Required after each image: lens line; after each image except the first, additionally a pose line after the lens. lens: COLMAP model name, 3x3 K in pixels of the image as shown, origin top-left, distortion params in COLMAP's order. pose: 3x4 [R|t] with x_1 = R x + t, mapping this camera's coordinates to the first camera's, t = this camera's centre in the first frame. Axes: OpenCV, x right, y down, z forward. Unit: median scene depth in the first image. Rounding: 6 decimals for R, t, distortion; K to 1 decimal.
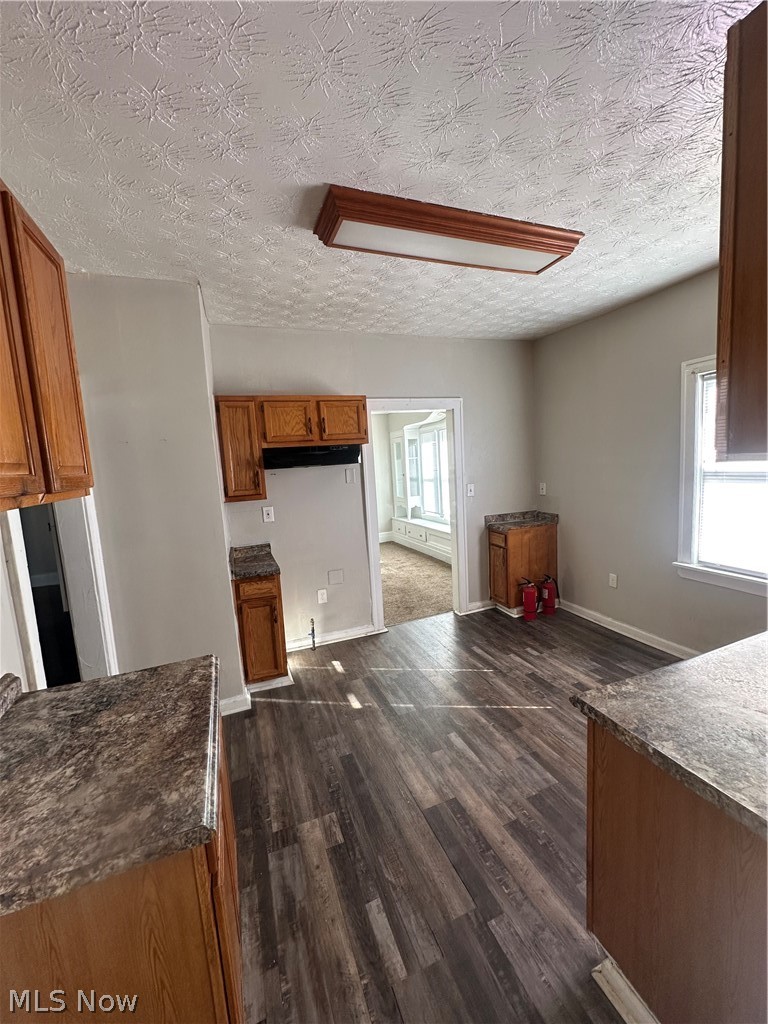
lens RADIAL K [[408.5, 0, 384.0], [0, 408.5, 512.0], [0, 0, 1]] dist [-0.000829, -0.000252]
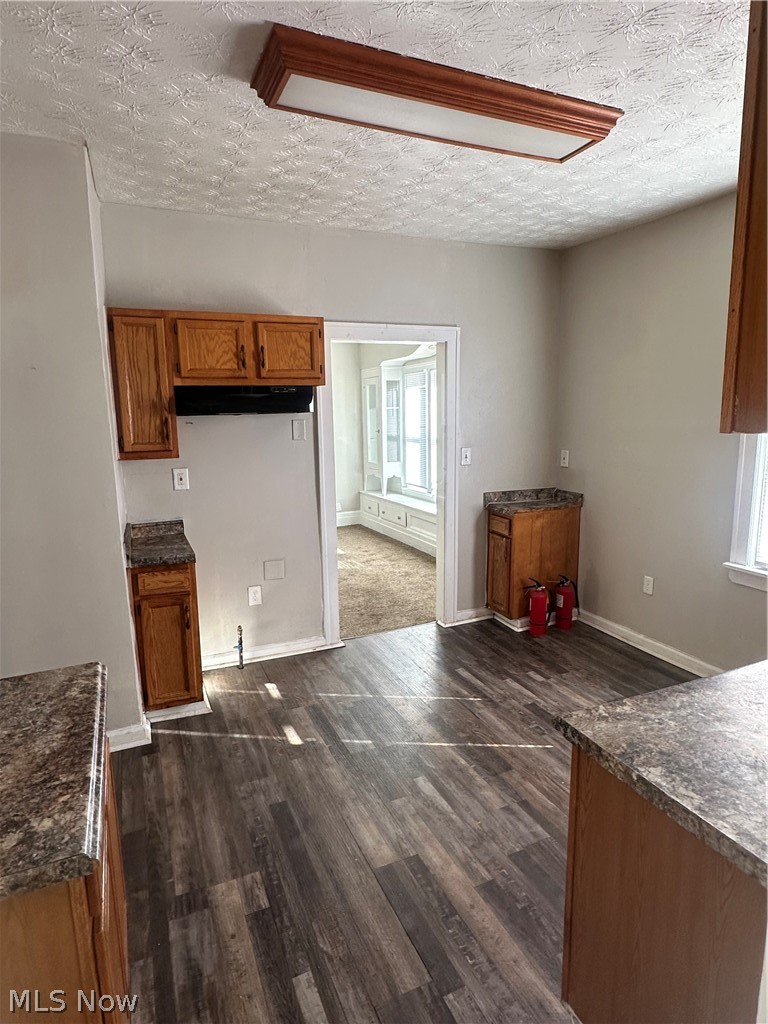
lens RADIAL K [[585.3, 0, 380.6], [0, 585.3, 512.3], [0, 0, 1]] dist [-0.000822, 0.000384]
pose [[0.998229, 0.034417, 0.048515, 0.027388], [-0.036723, 0.998198, 0.047464, 0.003489], [-0.046794, -0.049162, 0.997694, -0.063176]]
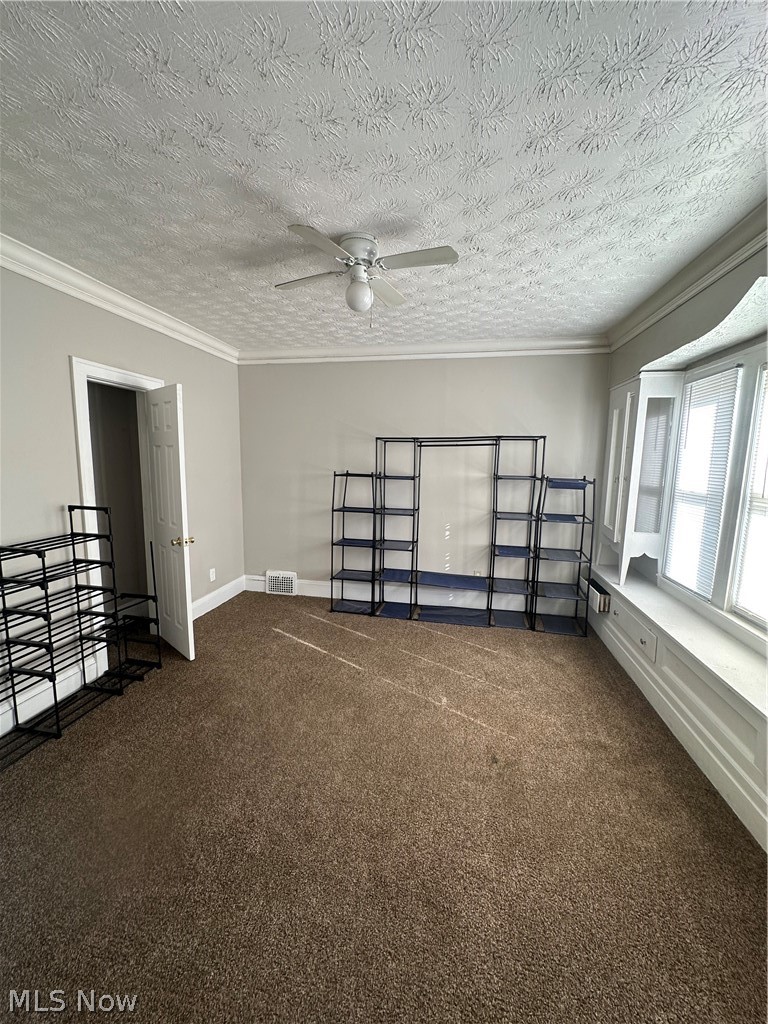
lens RADIAL K [[408.5, 0, 384.0], [0, 408.5, 512.0], [0, 0, 1]] dist [-0.000829, -0.000252]
pose [[0.868427, 0.139549, -0.475774, 0.141965], [-0.127250, 0.990164, 0.058157, -0.178273], [0.479211, 0.010037, 0.877643, 1.821569]]
